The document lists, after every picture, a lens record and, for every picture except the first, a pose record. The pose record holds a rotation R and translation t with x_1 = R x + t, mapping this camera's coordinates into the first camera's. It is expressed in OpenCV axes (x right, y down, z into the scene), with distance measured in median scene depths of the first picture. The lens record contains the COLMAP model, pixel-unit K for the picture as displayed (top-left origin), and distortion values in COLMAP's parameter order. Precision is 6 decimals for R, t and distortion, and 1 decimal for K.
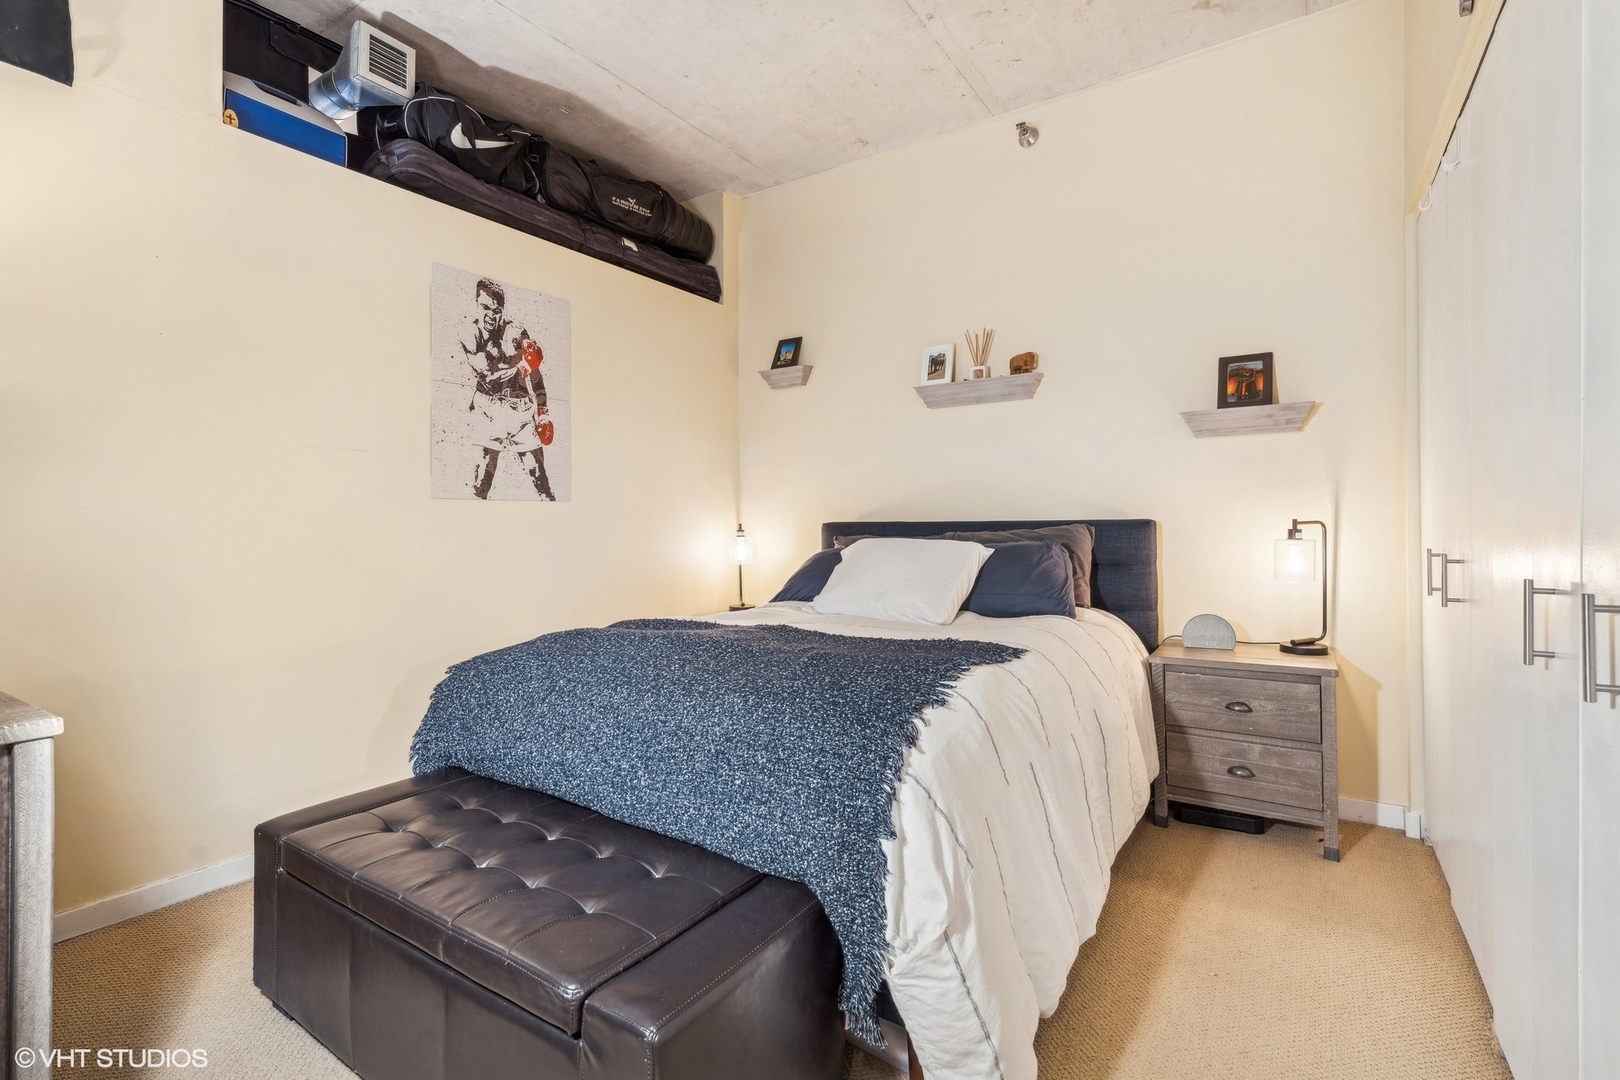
lens RADIAL K [[745.0, 0, 809.2], [0, 745.0, 527.8], [0, 0, 1]] dist [0.000172, 0.000366]
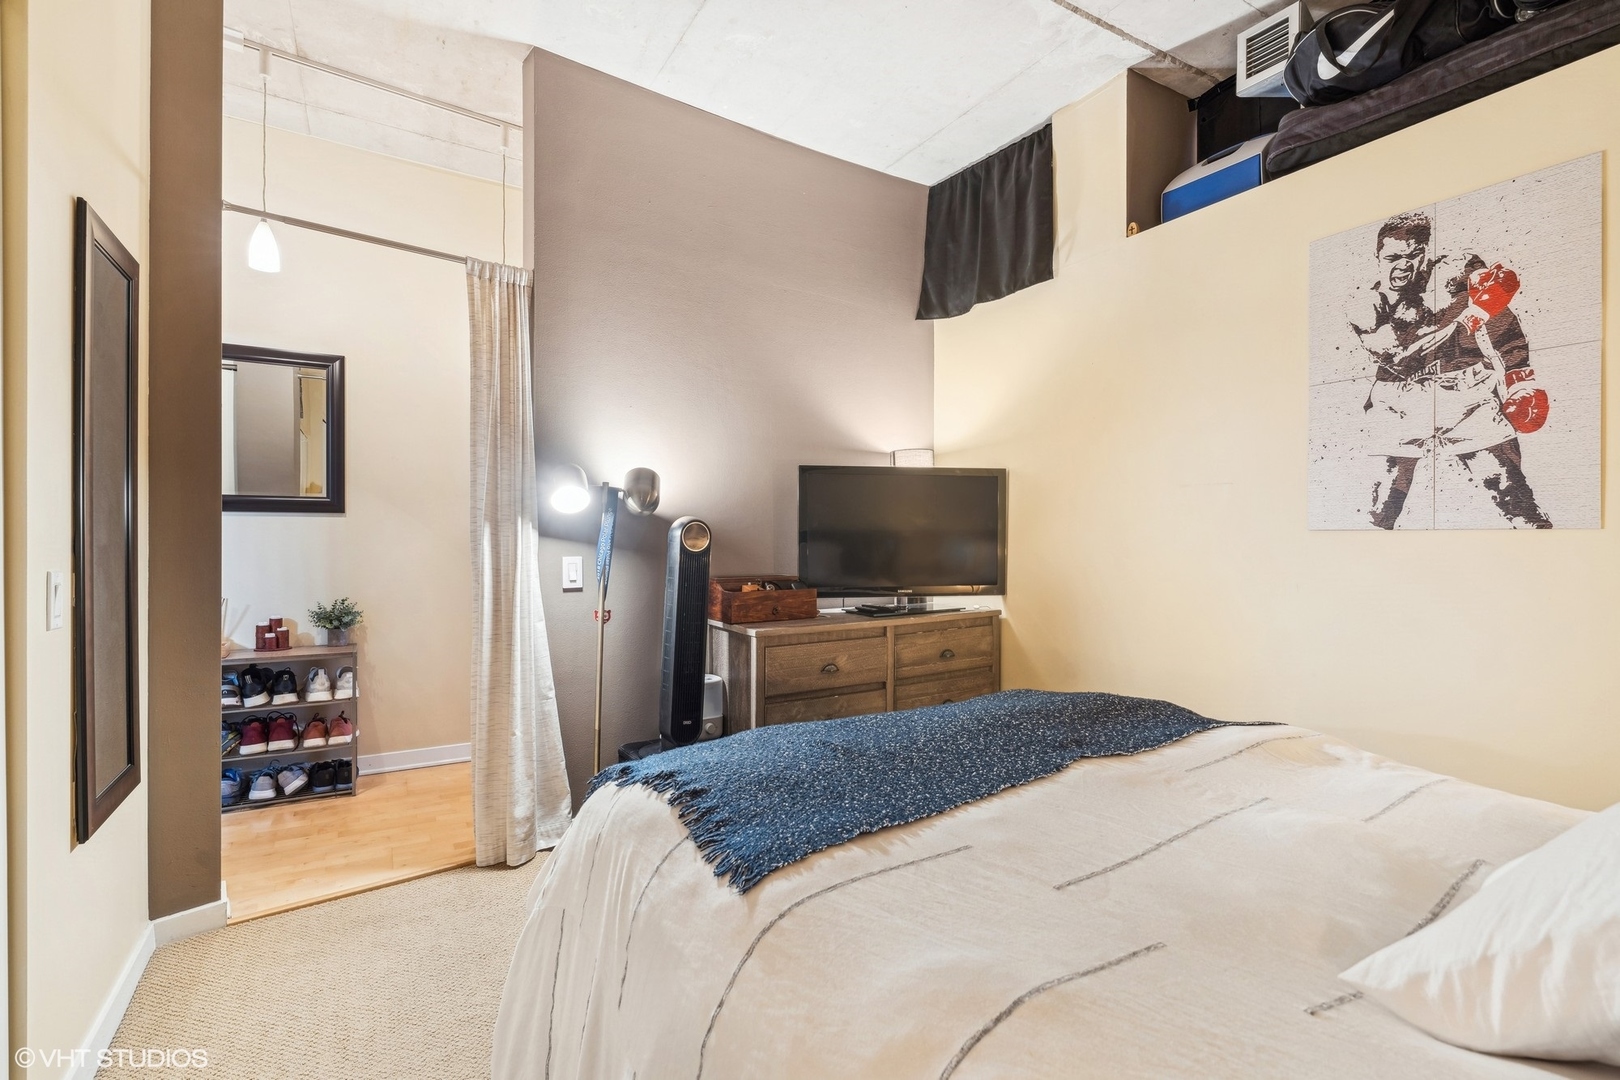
lens RADIAL K [[745.0, 0, 811.1], [0, 745.0, 539.3], [0, 0, 1]] dist [0.000172, 0.000366]
pose [[-0.433375, 0.007784, -0.901180, 0.434213], [-0.009324, 0.999870, 0.013120, -0.032569], [0.901165, 0.014088, -0.433247, 0.792769]]
